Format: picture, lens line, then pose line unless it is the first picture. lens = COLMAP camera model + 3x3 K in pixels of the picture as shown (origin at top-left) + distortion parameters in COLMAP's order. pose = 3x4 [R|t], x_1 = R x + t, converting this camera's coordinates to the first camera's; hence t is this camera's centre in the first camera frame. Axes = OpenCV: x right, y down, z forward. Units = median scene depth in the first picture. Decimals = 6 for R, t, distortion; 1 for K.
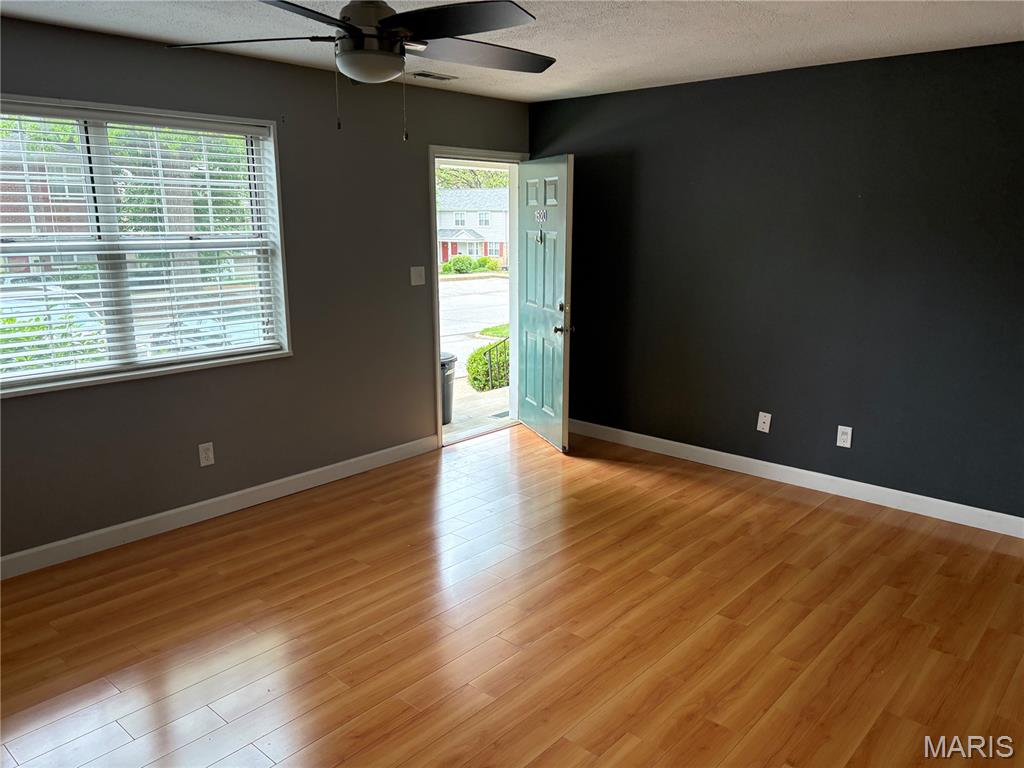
lens RADIAL K [[777.1, 0, 512.0], [0, 777.1, 384.0], [0, 0, 1]] dist [0.041668, -0.001820]
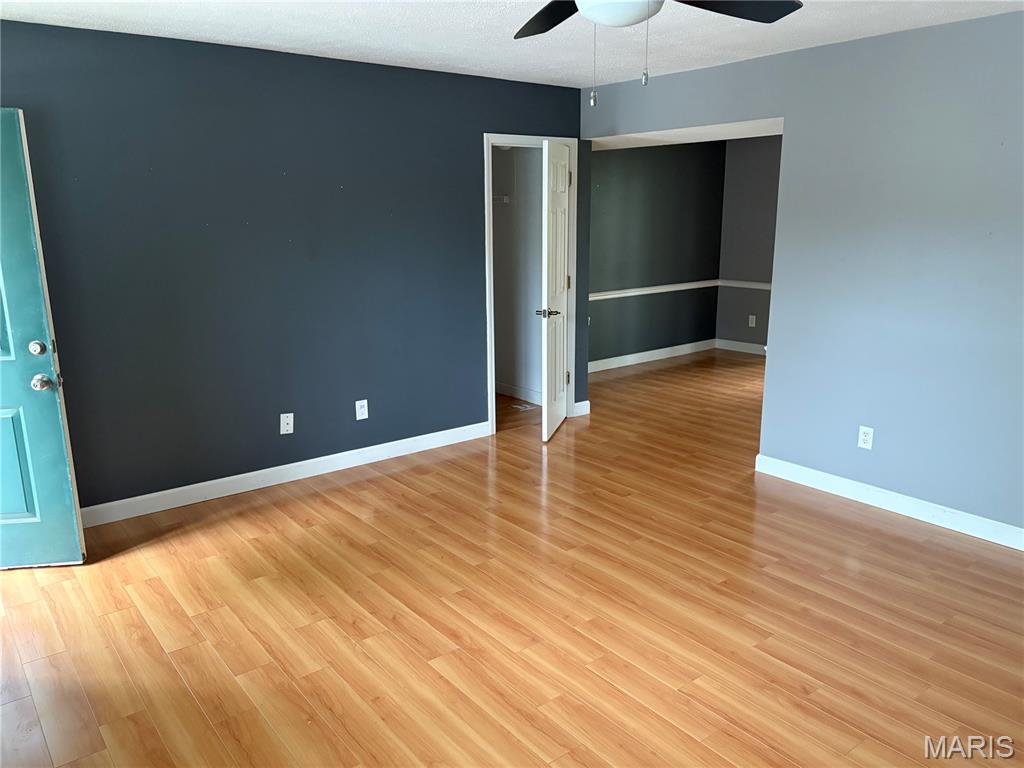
lens RADIAL K [[777.1, 0, 512.0], [0, 777.1, 384.0], [0, 0, 1]] dist [0.041668, -0.001820]
pose [[0.175139, -0.226099, 0.958230, -0.577625], [0.218650, 0.957901, 0.186058, -0.124646], [-0.959957, 0.176931, 0.217203, 0.573247]]
